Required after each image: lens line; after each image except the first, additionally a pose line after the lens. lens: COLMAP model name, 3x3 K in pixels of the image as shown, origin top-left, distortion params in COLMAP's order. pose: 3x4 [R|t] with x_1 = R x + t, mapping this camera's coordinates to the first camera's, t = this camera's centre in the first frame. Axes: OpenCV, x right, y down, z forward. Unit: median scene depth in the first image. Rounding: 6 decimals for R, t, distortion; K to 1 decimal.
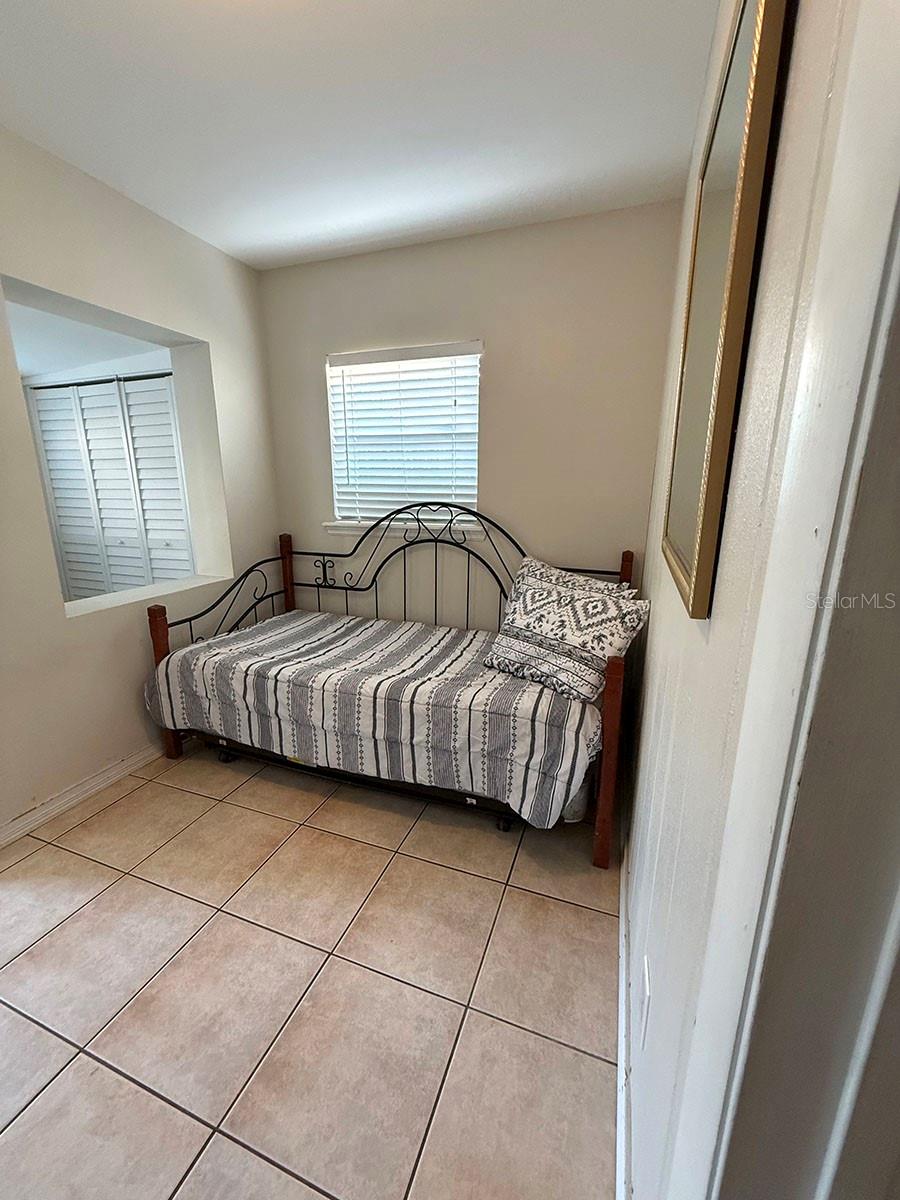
lens RADIAL K [[483.7, 0, 450.3], [0, 483.7, 597.2], [0, 0, 1]] dist [-0.001154, 0.000191]
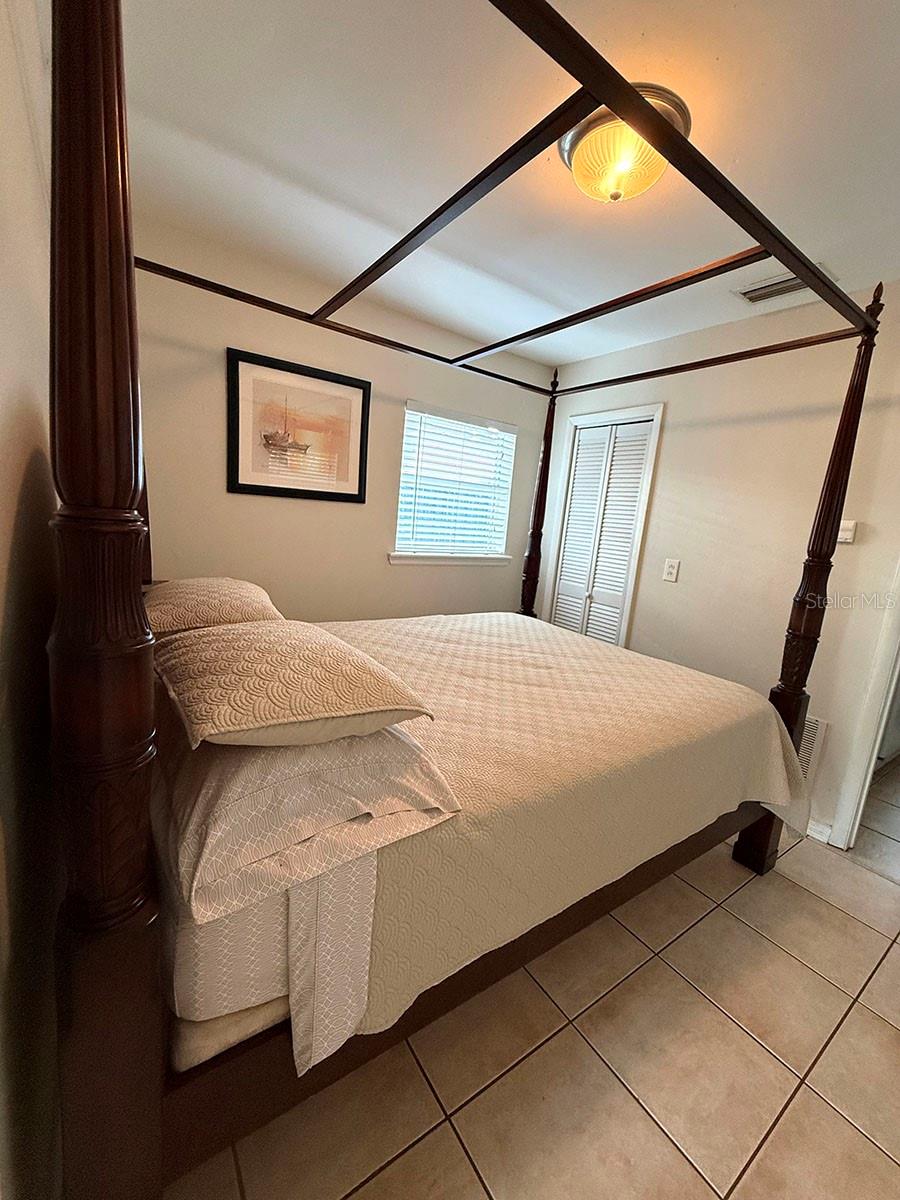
lens RADIAL K [[483.7, 0, 451.4], [0, 483.7, 603.0], [0, 0, 1]] dist [-0.001154, 0.000191]
pose [[0.574099, -0.093604, 0.813418, -1.166205], [0.105055, 0.993654, 0.040198, -0.072447], [-0.812018, 0.062377, 0.580289, 0.310788]]
